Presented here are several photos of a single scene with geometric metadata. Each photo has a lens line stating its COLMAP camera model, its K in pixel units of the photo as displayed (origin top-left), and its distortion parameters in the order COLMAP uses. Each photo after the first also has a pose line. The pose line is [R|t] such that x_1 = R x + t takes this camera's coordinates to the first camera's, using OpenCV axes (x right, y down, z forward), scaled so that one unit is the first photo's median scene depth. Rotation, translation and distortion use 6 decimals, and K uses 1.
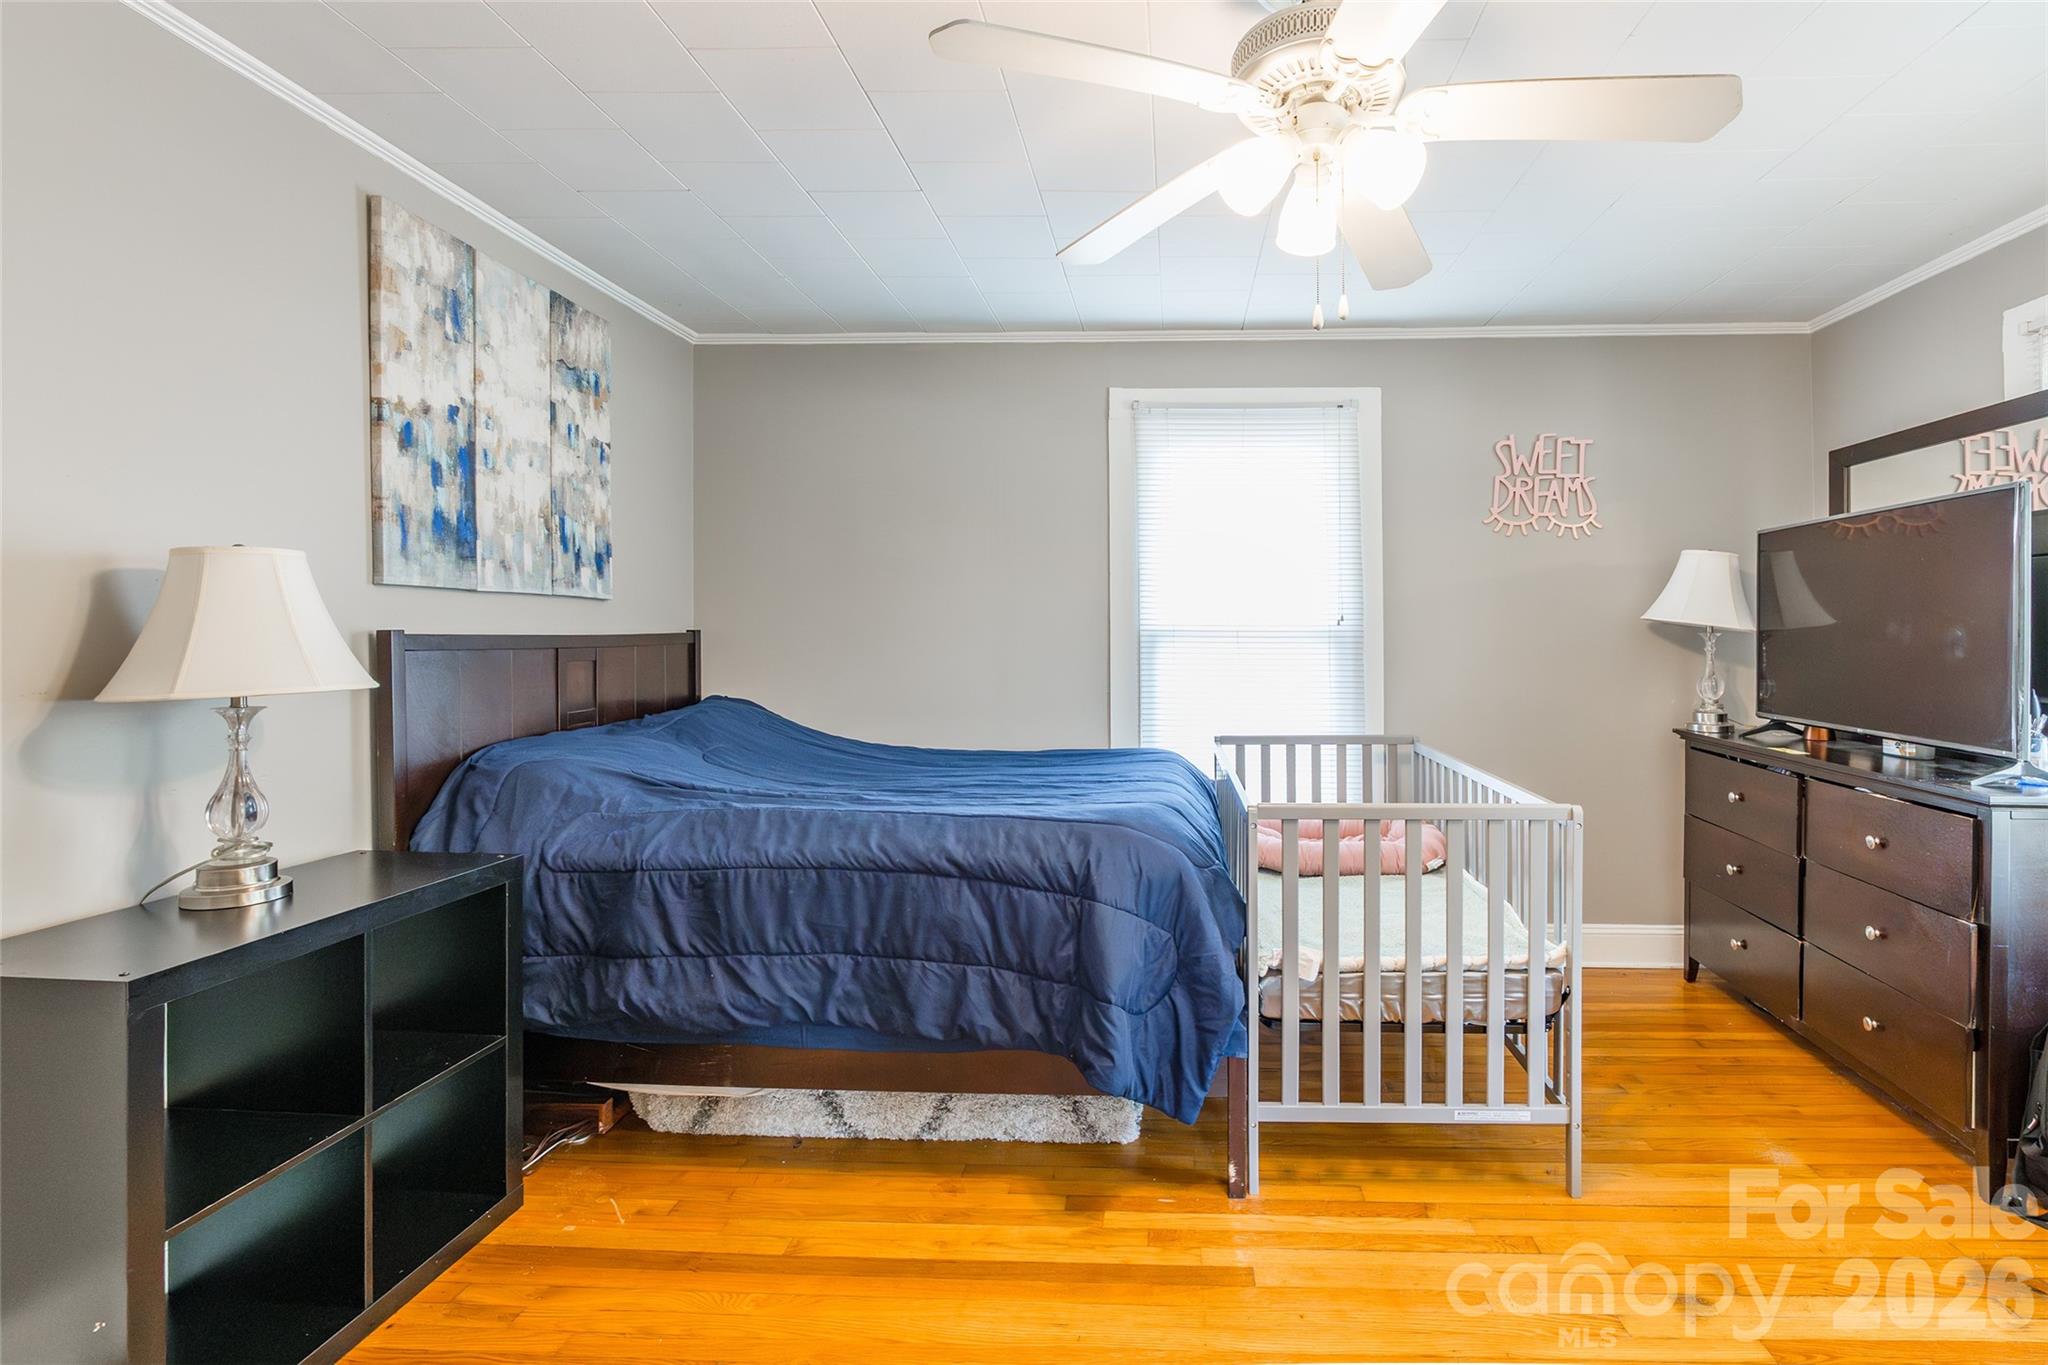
lens RADIAL K [[936.1, 0, 1024.1], [0, 936.1, 624.5], [0, 0, 1]] dist [-0.003199, -0.000130]
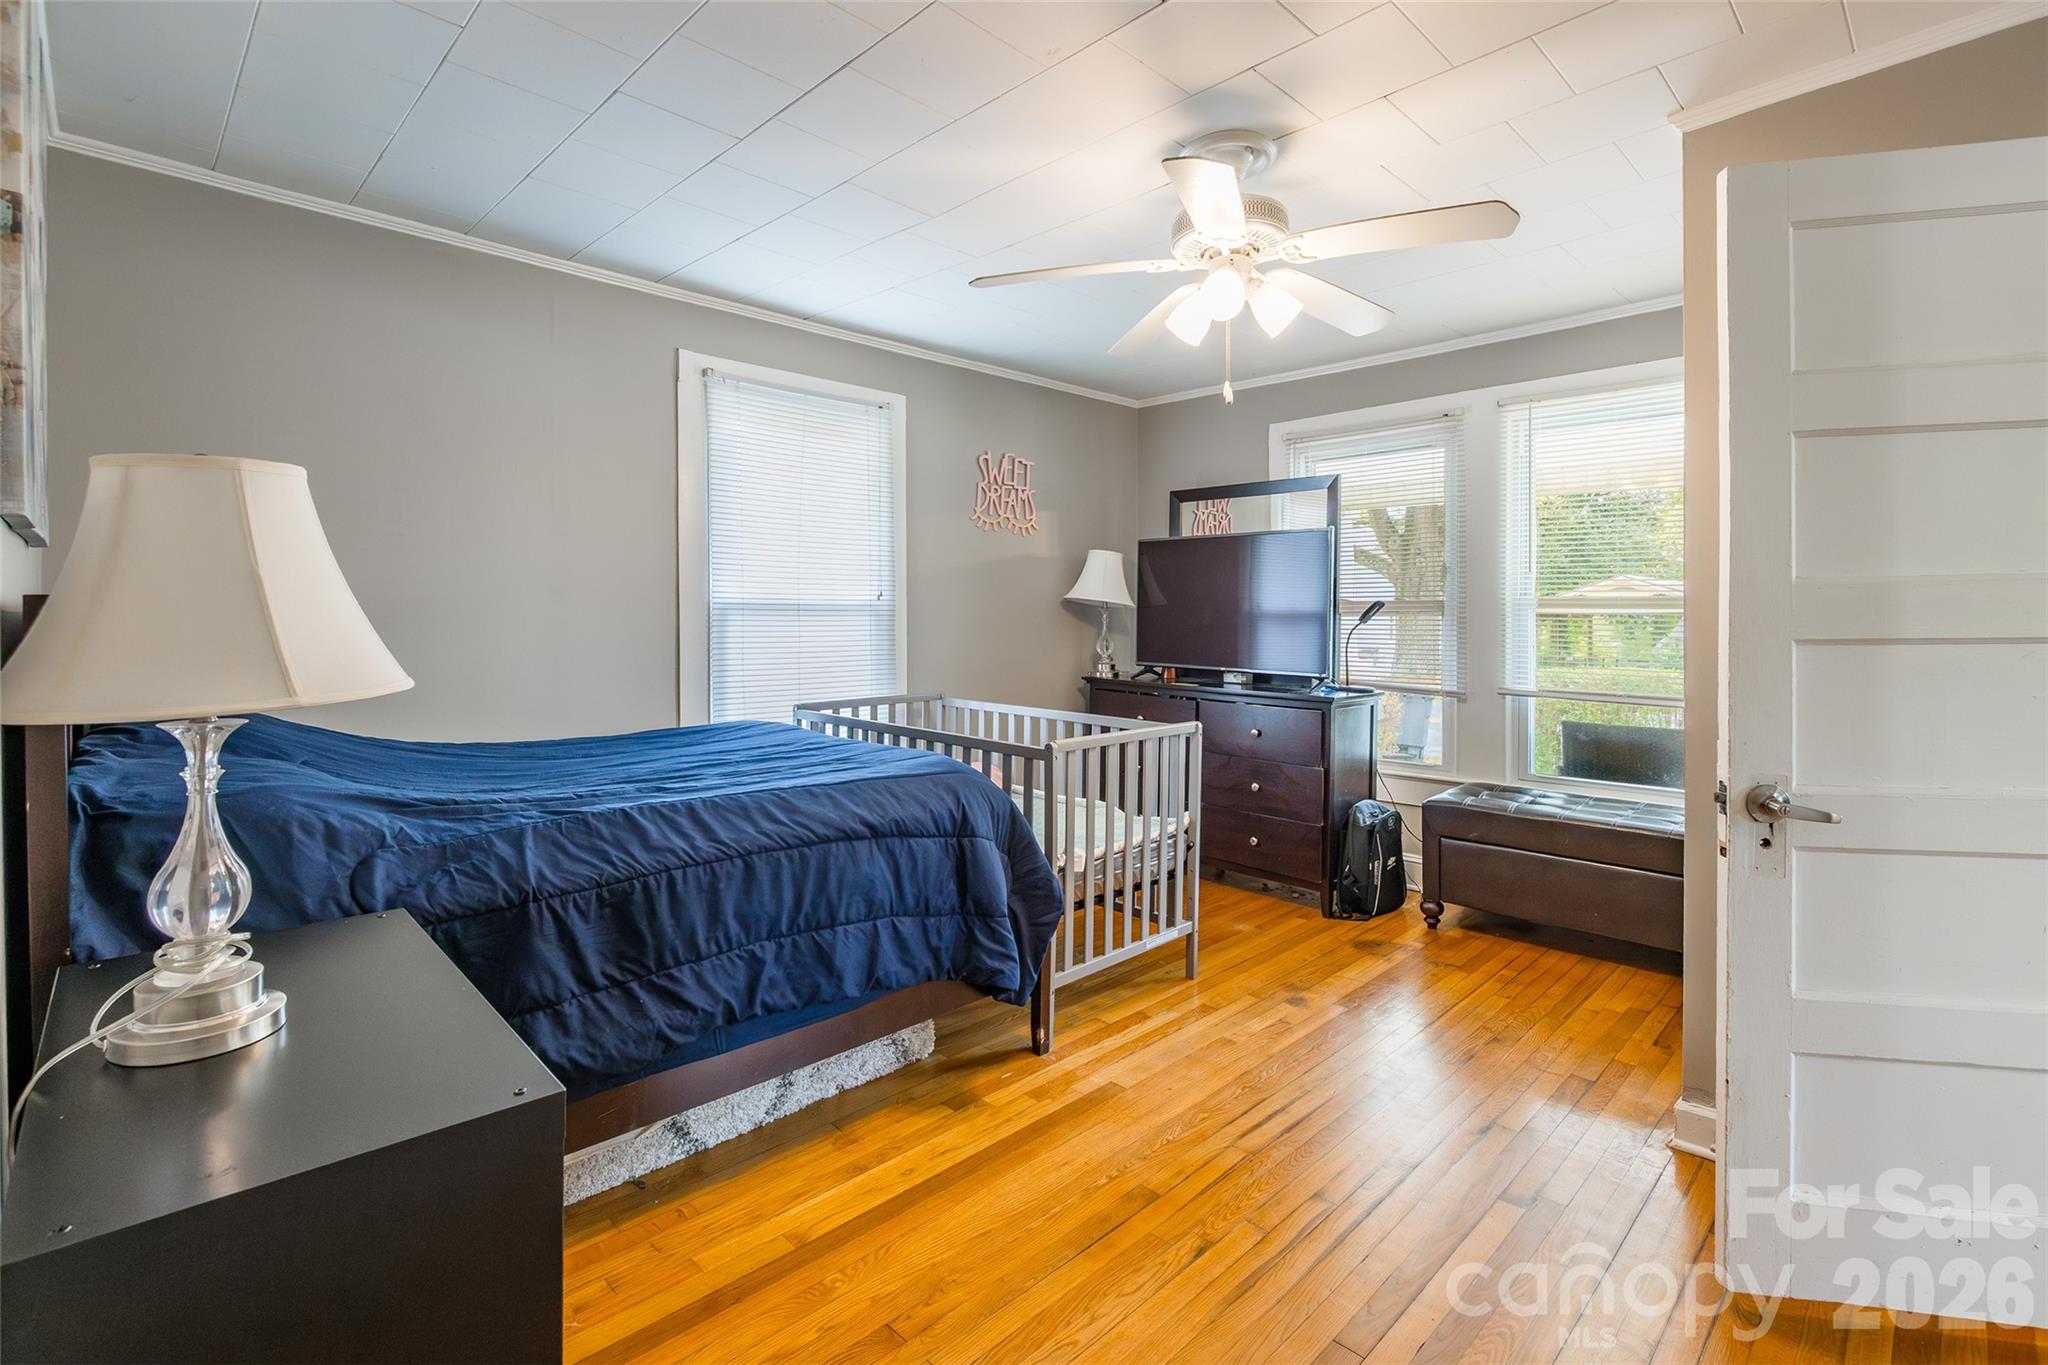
lens RADIAL K [[1048.6, 0, 903.8], [0, 1048.6, 612.4], [0, 0, 1]] dist [-0.001916, -0.000199]
pose [[0.682329, 0.001379, 0.731044, -0.783225], [-0.011104, 0.999902, 0.008479, 0.005696], [-0.730961, -0.013903, 0.682277, 0.151164]]
